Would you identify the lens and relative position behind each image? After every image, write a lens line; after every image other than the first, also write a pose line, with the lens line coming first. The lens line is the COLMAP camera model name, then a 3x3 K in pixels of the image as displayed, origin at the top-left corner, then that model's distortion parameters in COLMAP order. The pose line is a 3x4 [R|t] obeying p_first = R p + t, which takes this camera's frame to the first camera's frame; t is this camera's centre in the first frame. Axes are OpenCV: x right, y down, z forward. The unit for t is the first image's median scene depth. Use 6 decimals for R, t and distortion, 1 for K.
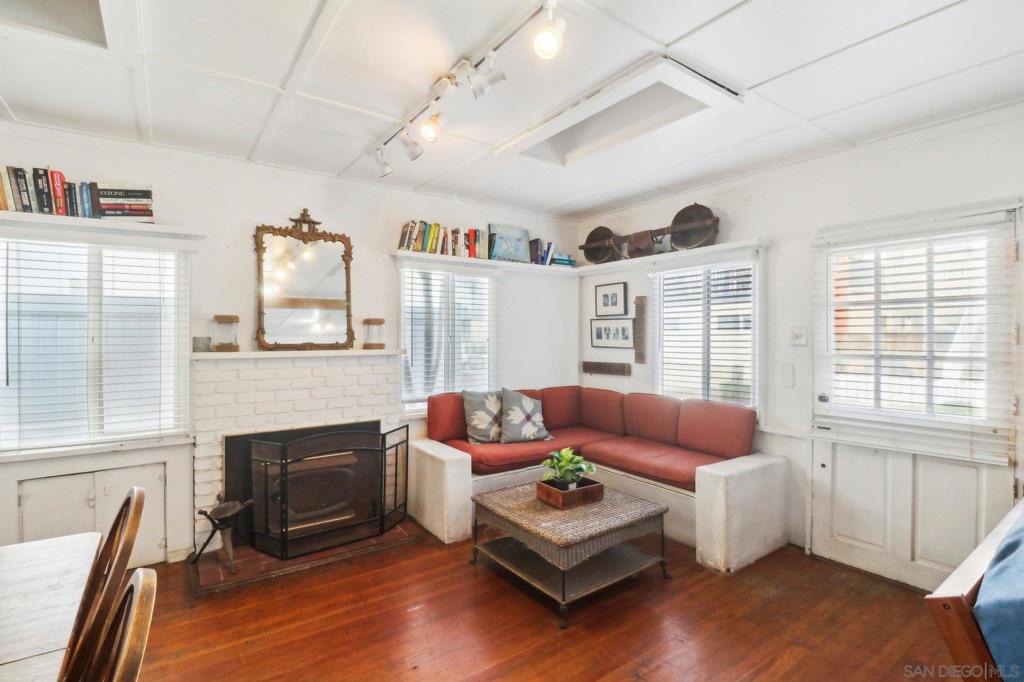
lens RADIAL K [[488.1, 0, 515.9], [0, 488.1, 335.7], [0, 0, 1]] dist [0.001583, -0.007945]
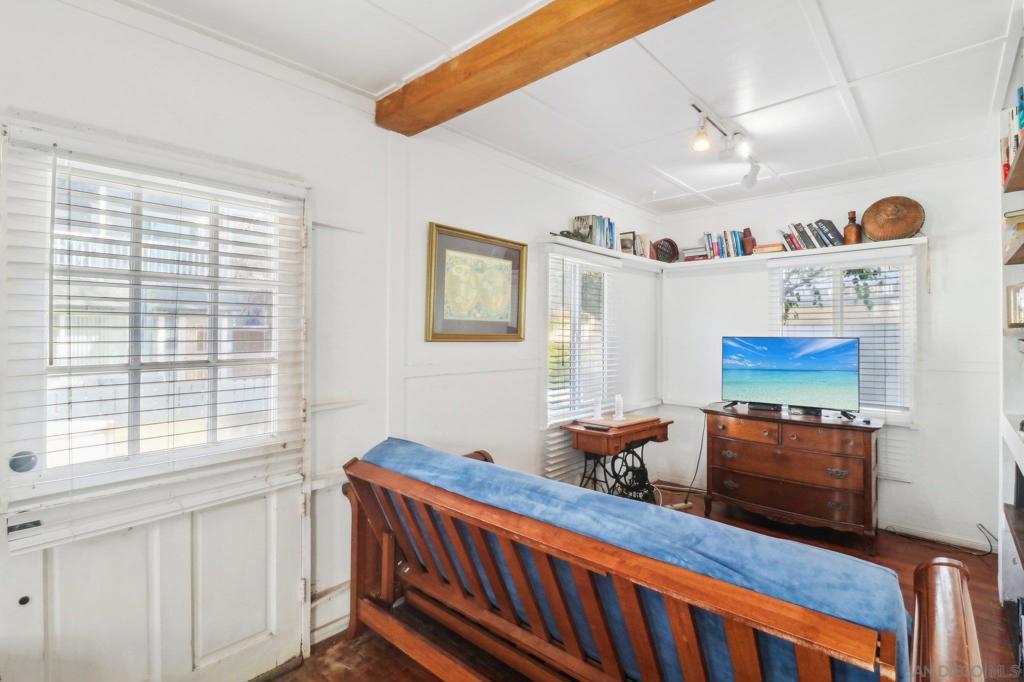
lens RADIAL K [[488.1, 0, 501.8], [0, 488.1, 331.7], [0, 0, 1]] dist [0.001583, -0.007945]
pose [[-0.207698, -0.004023, 0.978185, 0.058222], [-0.003427, 0.999988, 0.003385, -0.002865], [-0.978187, -0.002649, -0.207710, 0.537122]]
